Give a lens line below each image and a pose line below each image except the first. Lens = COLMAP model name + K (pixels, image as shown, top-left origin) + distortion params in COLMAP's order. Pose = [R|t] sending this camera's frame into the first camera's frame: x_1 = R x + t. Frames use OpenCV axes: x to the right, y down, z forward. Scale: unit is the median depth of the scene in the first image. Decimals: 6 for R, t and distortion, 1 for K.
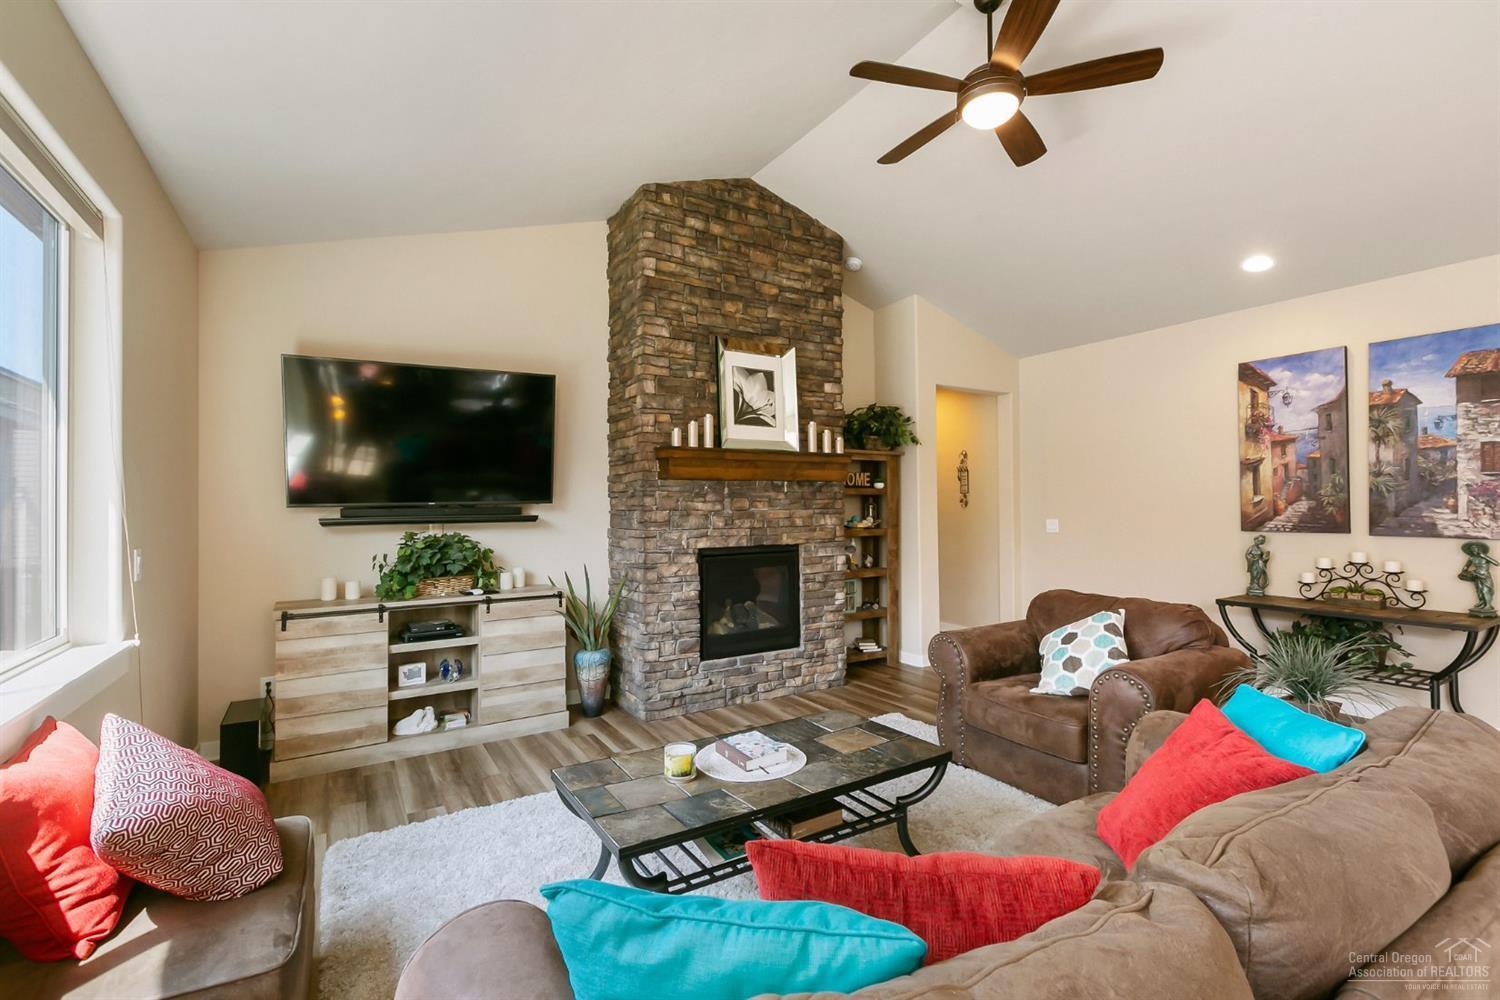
lens RADIAL K [[665.6, 0, 750.0], [0, 665.6, 500.0], [0, 0, 1]] dist [-0.001395, -0.001112]
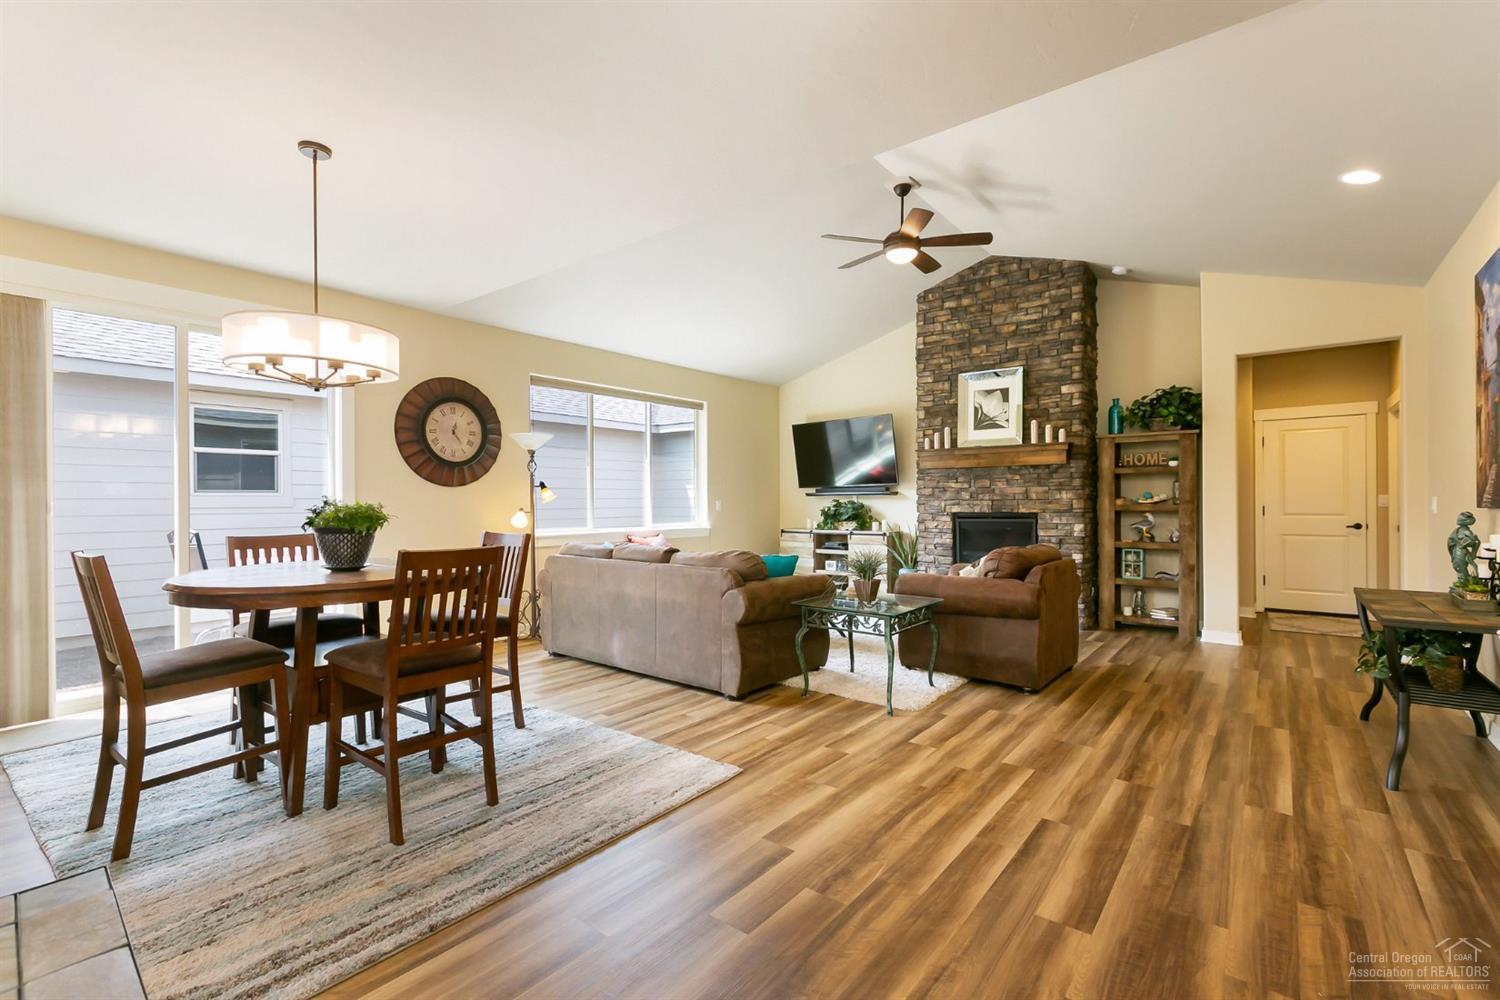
lens RADIAL K [[665.6, 0, 750.0], [0, 665.6, 500.0], [0, 0, 1]] dist [-0.001395, -0.001112]
pose [[0.347683, 0.007035, -0.937586, 1.186684], [0.014784, 0.999806, 0.012984, 0.016031], [0.937496, -0.018375, 0.347512, 0.007083]]
